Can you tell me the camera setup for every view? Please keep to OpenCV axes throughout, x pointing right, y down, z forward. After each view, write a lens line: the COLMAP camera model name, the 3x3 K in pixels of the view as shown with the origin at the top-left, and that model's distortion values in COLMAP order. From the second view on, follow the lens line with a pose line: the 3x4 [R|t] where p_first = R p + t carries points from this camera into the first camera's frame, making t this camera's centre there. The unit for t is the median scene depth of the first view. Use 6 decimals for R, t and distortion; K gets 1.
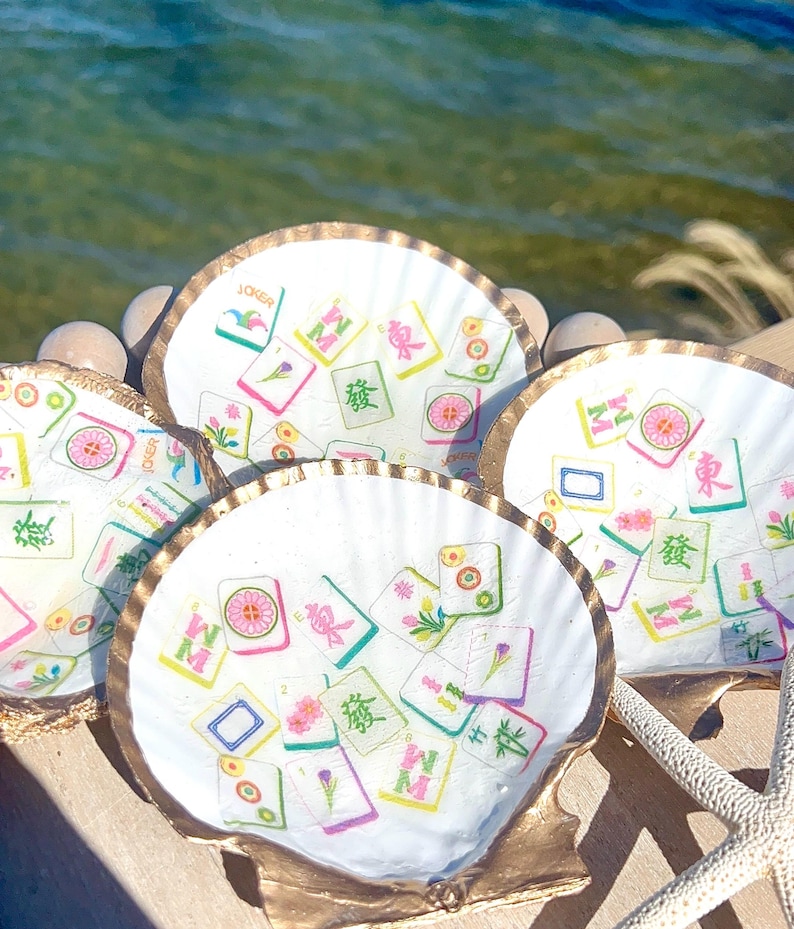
lens RADIAL K [[1169.9, 0, 401.3], [0, 1169.9, 541.9], [0, 0, 1]] dist [0.265085, -0.855307]
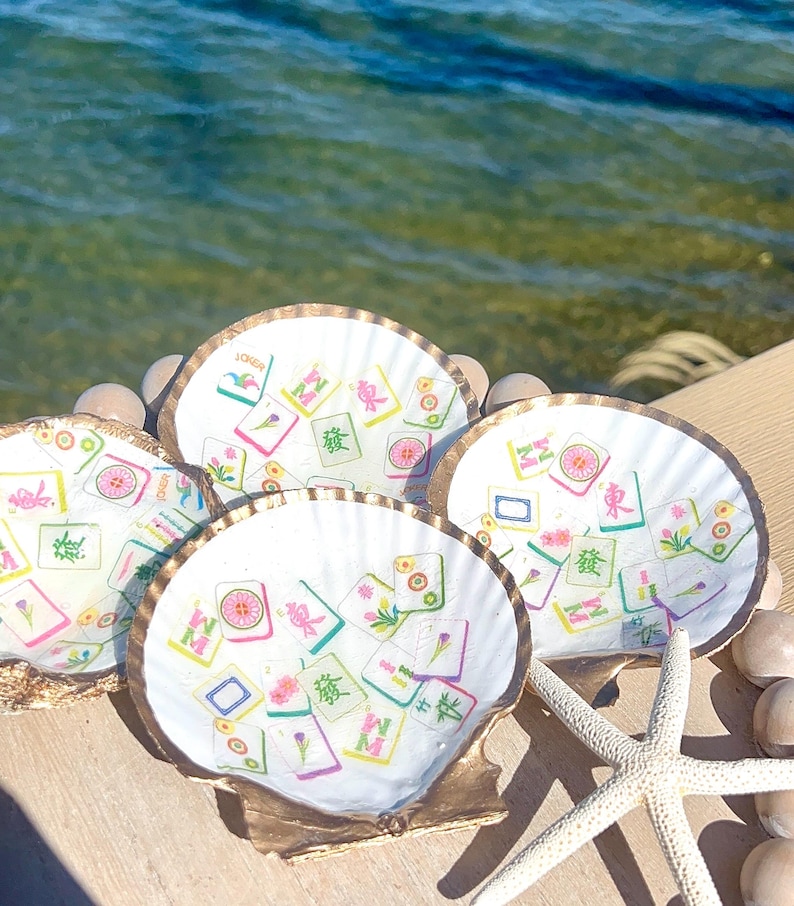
lens RADIAL K [[1161.7, 0, 401.7], [0, 1161.7, 516.6], [0, 0, 1]] dist [0.319742, -1.172266]
pose [[0.999904, -0.008540, -0.010917, 0.056838], [0.007636, 0.996743, -0.080278, 0.063390], [0.011568, 0.080187, 0.996713, -0.247655]]
